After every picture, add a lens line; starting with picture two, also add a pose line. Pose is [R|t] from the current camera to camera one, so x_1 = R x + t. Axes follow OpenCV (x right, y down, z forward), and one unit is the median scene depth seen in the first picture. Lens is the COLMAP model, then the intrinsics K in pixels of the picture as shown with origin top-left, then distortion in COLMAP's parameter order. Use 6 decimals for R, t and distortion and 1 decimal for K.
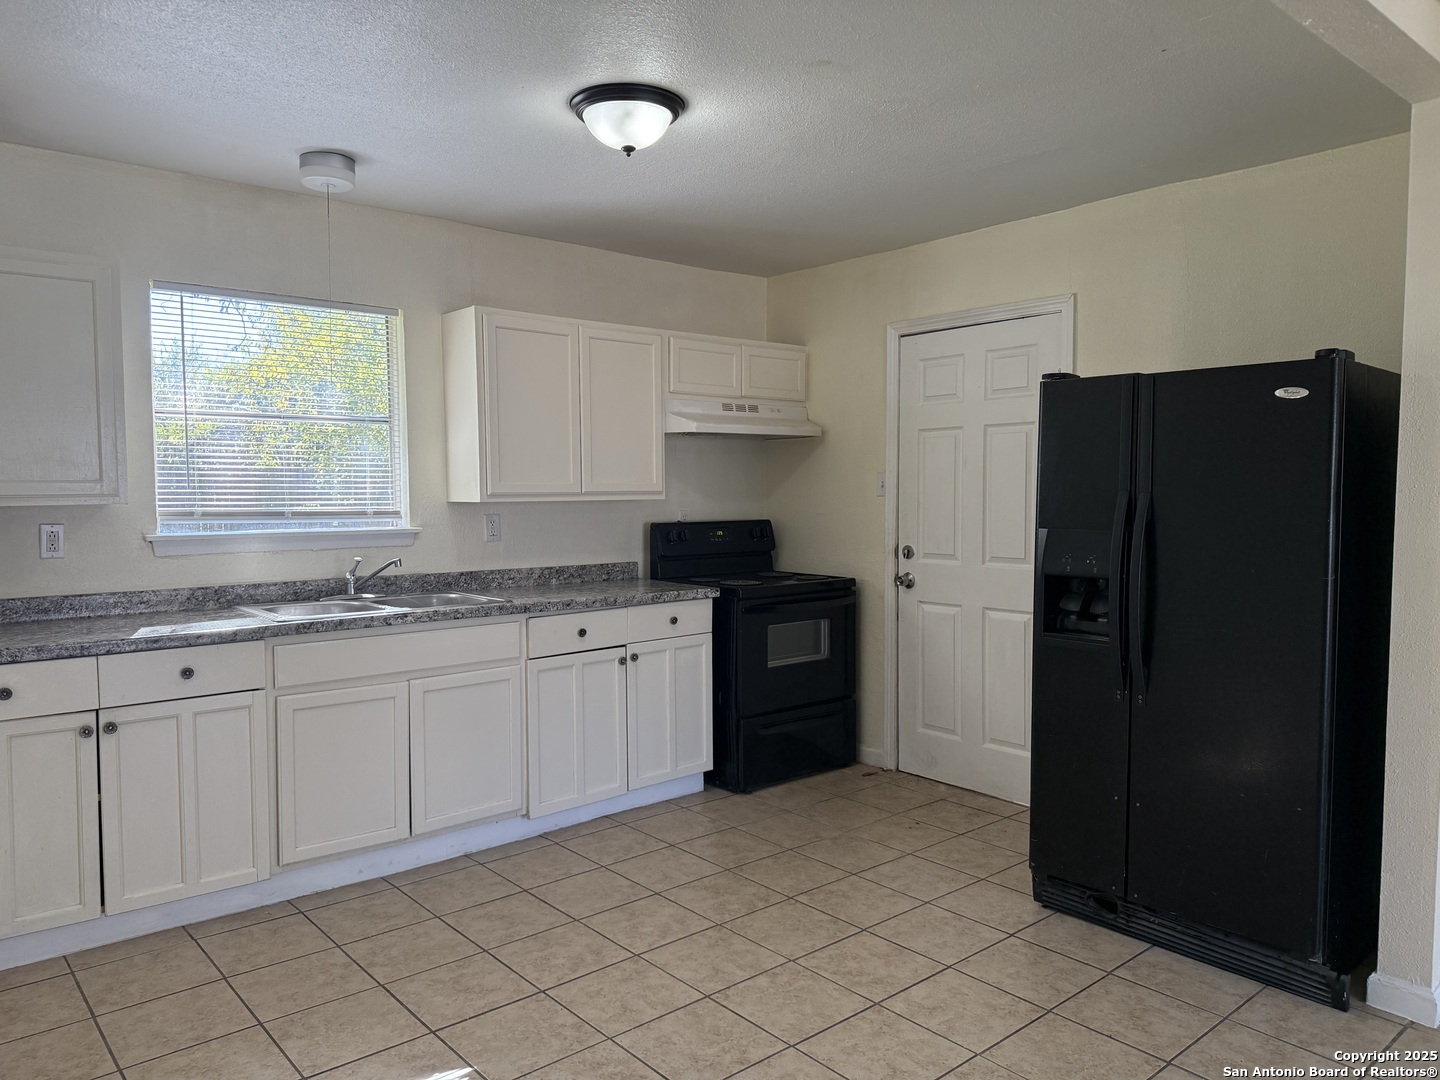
lens RADIAL K [[1017.9, 0, 736.5], [0, 1017.9, 543.4], [0, 0, 1]] dist [0.078671, -0.077597]
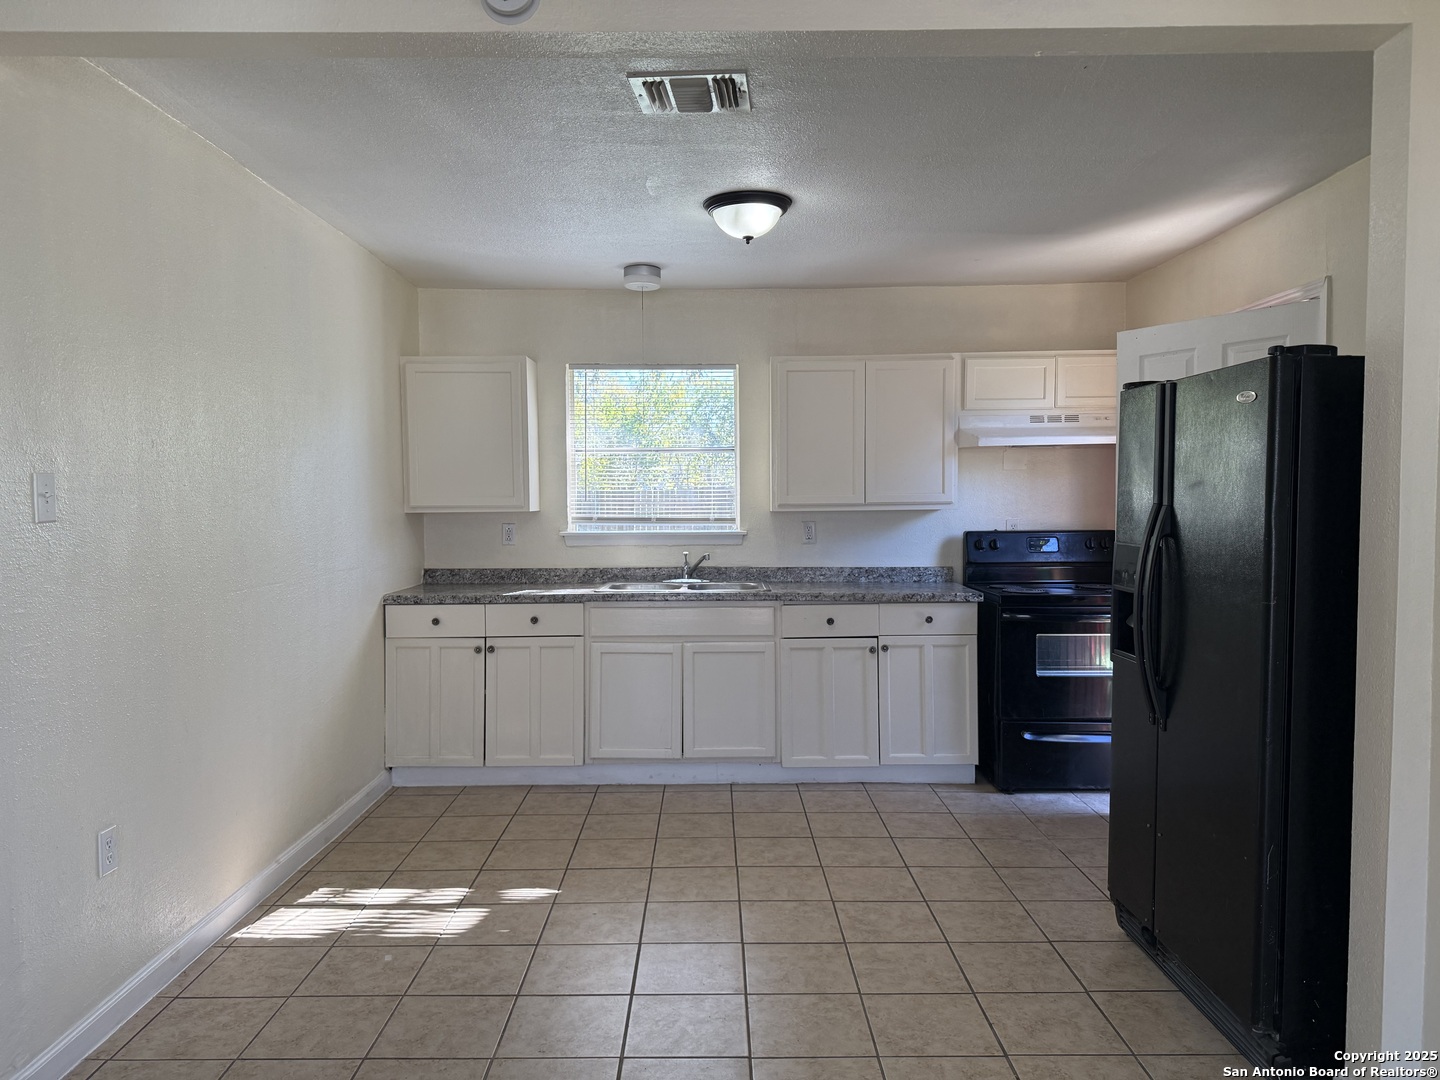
lens RADIAL K [[1017.9, 0, 714.9], [0, 1017.9, 541.9], [0, 0, 1]] dist [0.078671, -0.077597]
pose [[0.756959, 0.025151, -0.652978, 0.596687], [-0.030498, 0.999530, 0.003145, -0.005370], [0.652750, 0.017534, 0.757370, 0.009594]]
